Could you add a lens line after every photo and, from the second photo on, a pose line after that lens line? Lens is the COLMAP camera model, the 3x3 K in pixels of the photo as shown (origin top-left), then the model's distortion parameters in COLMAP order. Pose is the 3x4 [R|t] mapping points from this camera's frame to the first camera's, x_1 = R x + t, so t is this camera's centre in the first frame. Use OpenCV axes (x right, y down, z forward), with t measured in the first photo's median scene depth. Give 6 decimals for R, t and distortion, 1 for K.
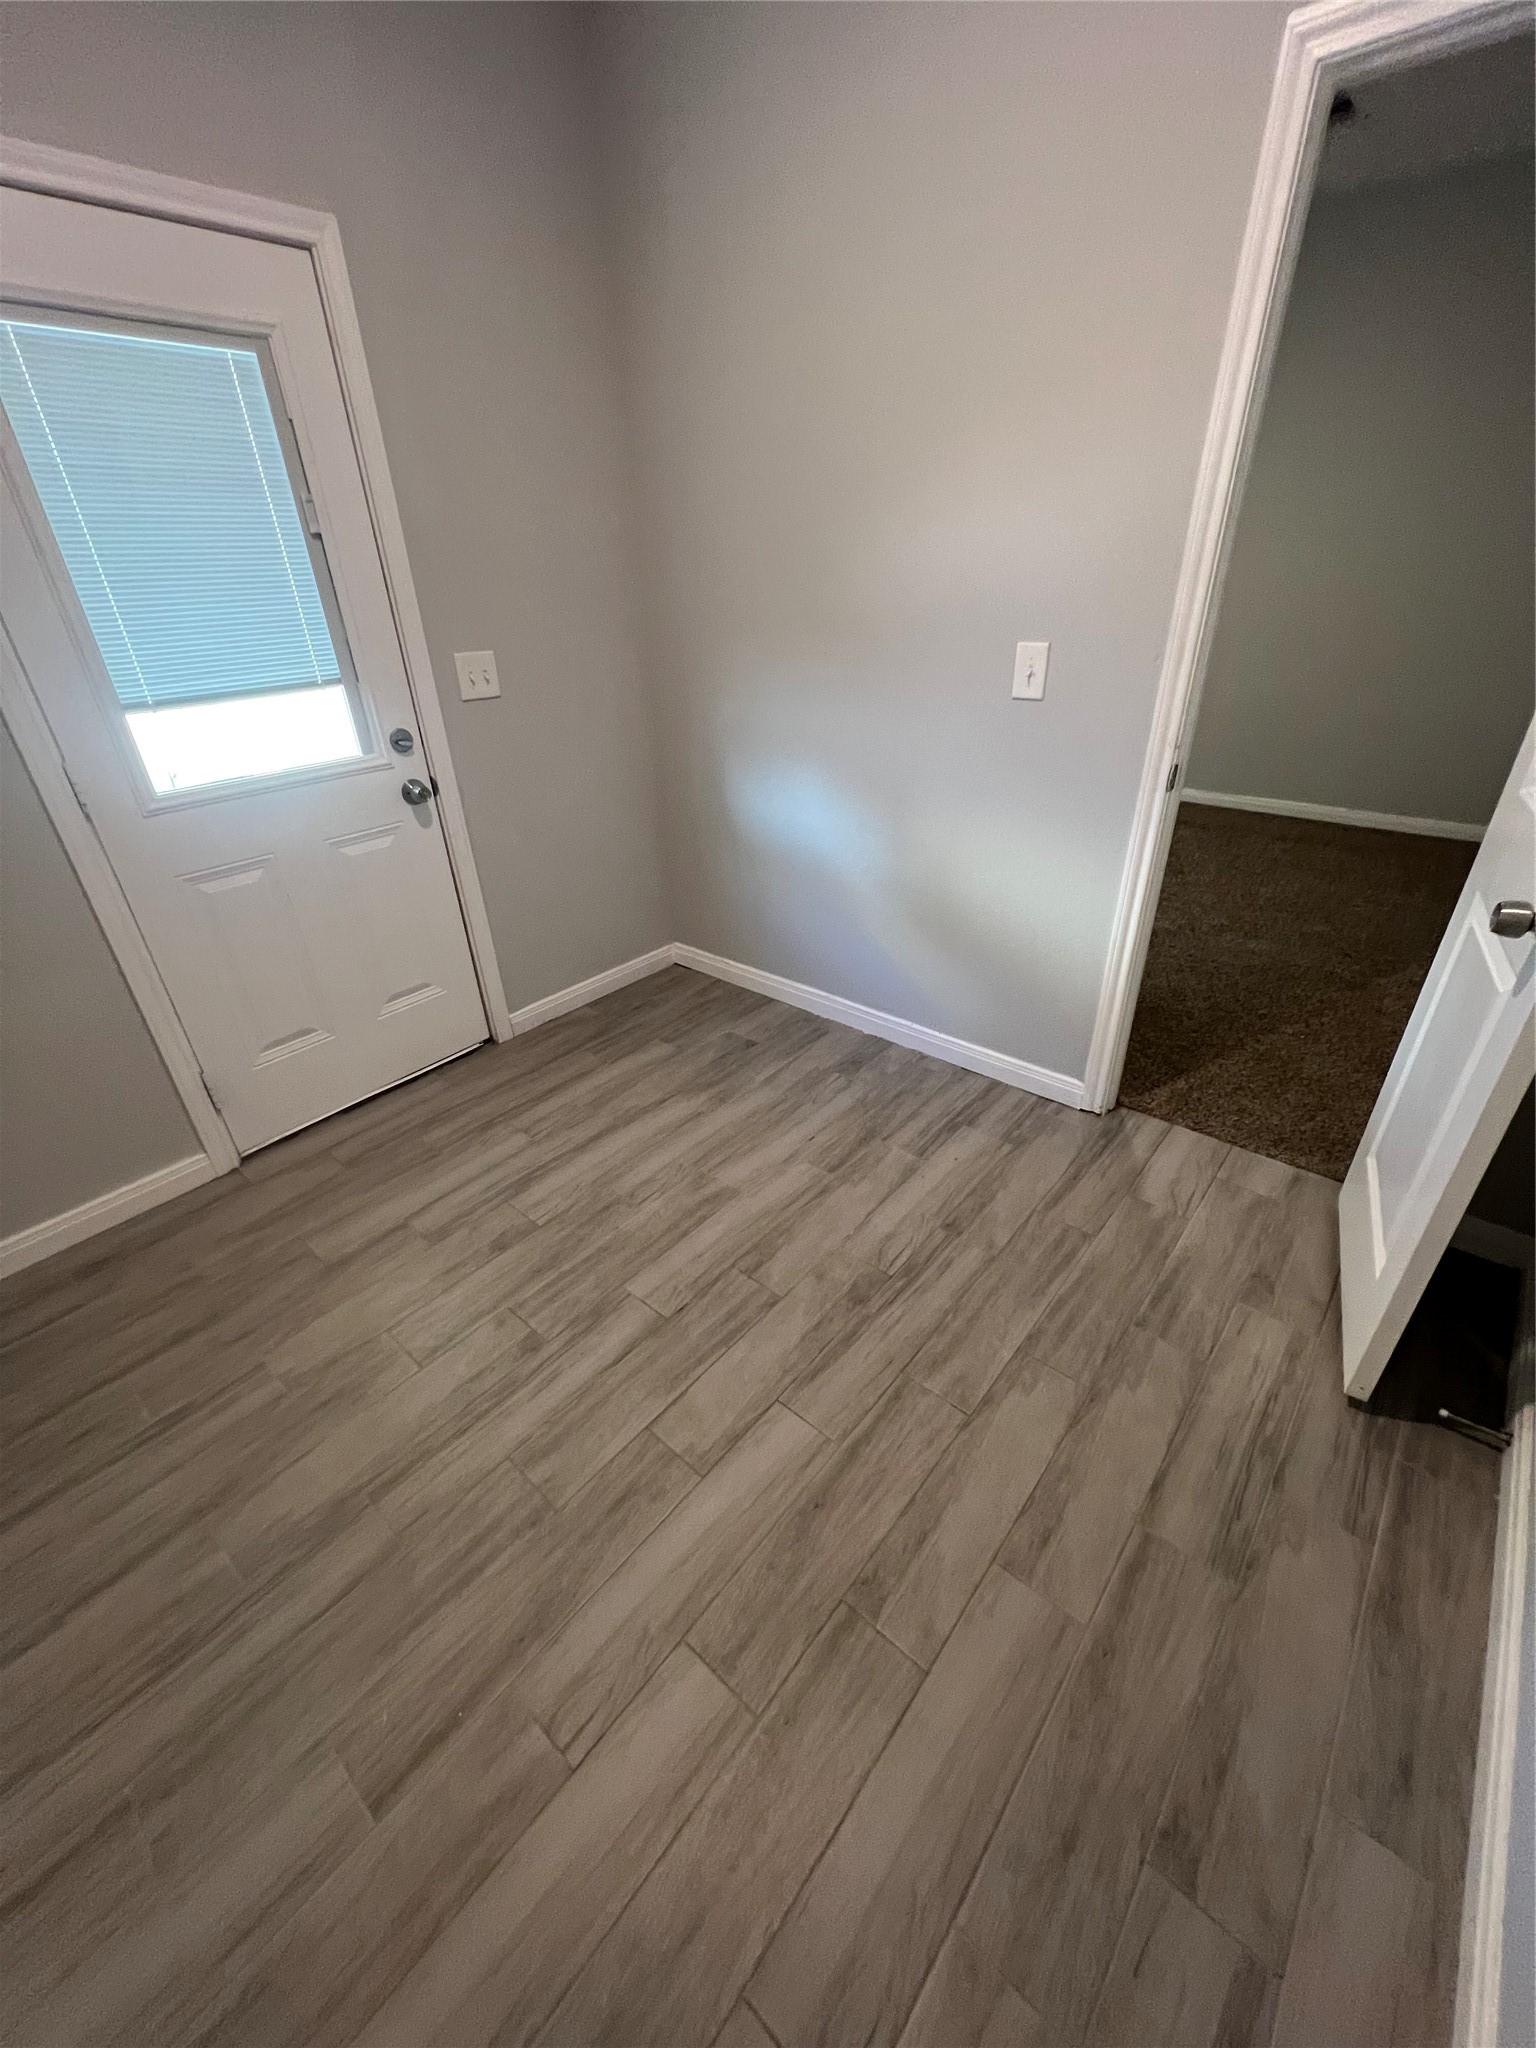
lens RADIAL K [[818.3, 0, 768.4], [0, 818.3, 1030.9], [0, 0, 1]] dist [-0.001284, 0.000495]
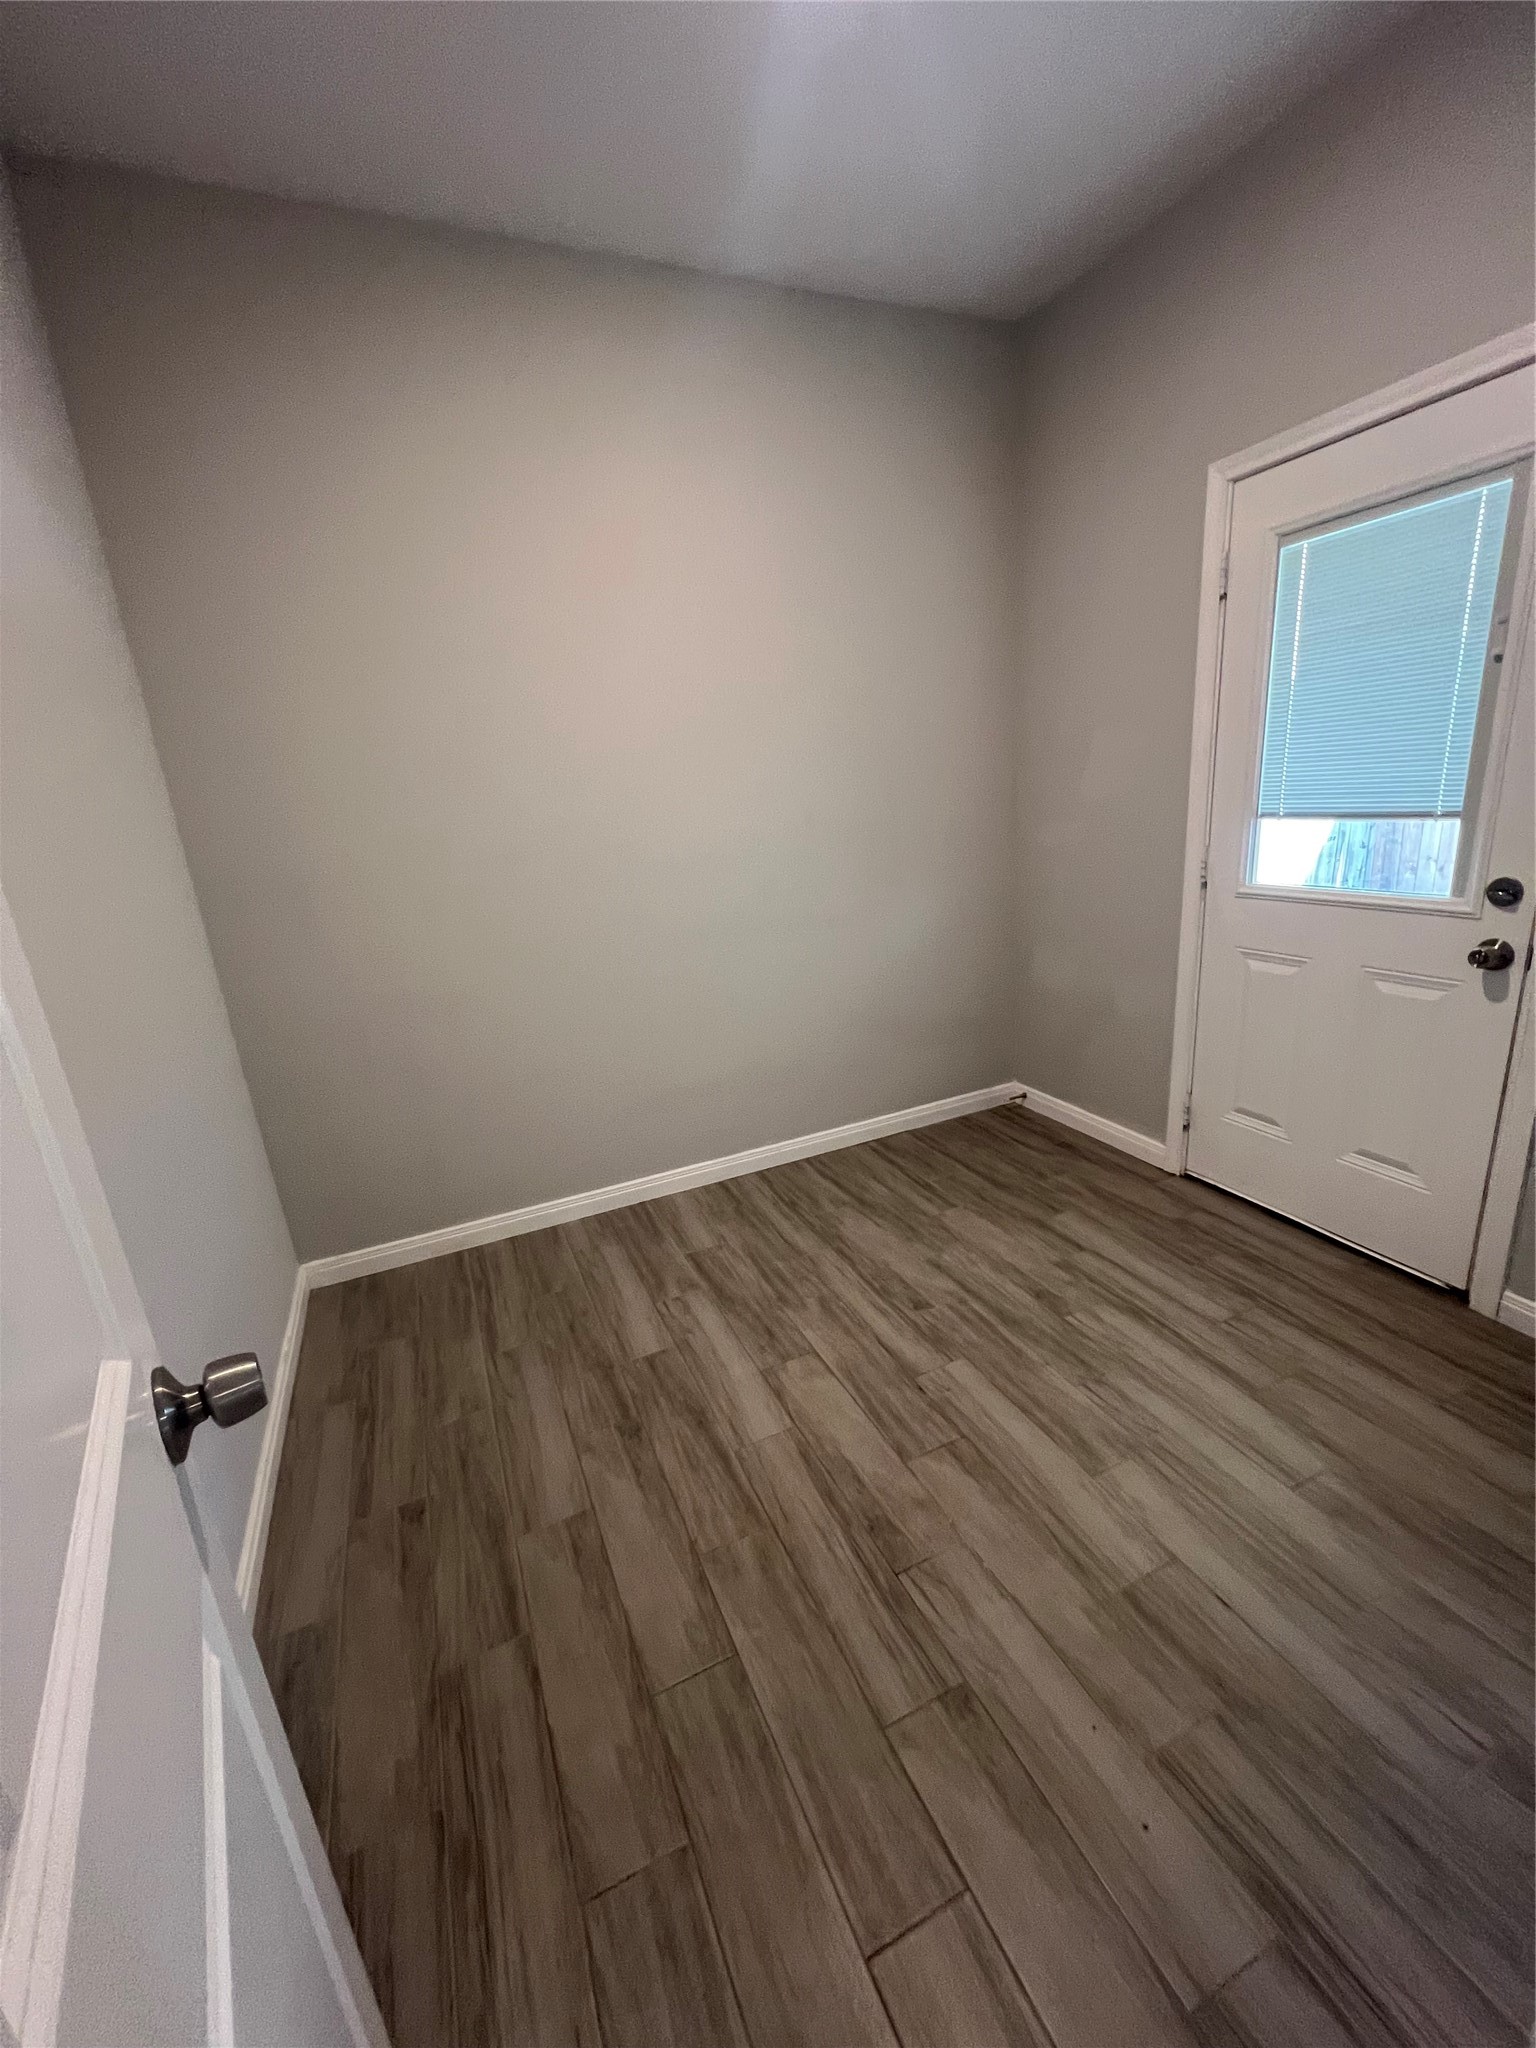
lens RADIAL K [[818.3, 0, 761.0], [0, 818.3, 1036.6], [0, 0, 1]] dist [-0.001284, 0.000495]
pose [[-0.429134, 0.326907, -0.842007, 0.719037], [-0.367072, 0.788636, 0.493266, -0.462999], [0.825289, 0.520755, -0.218432, 0.812959]]
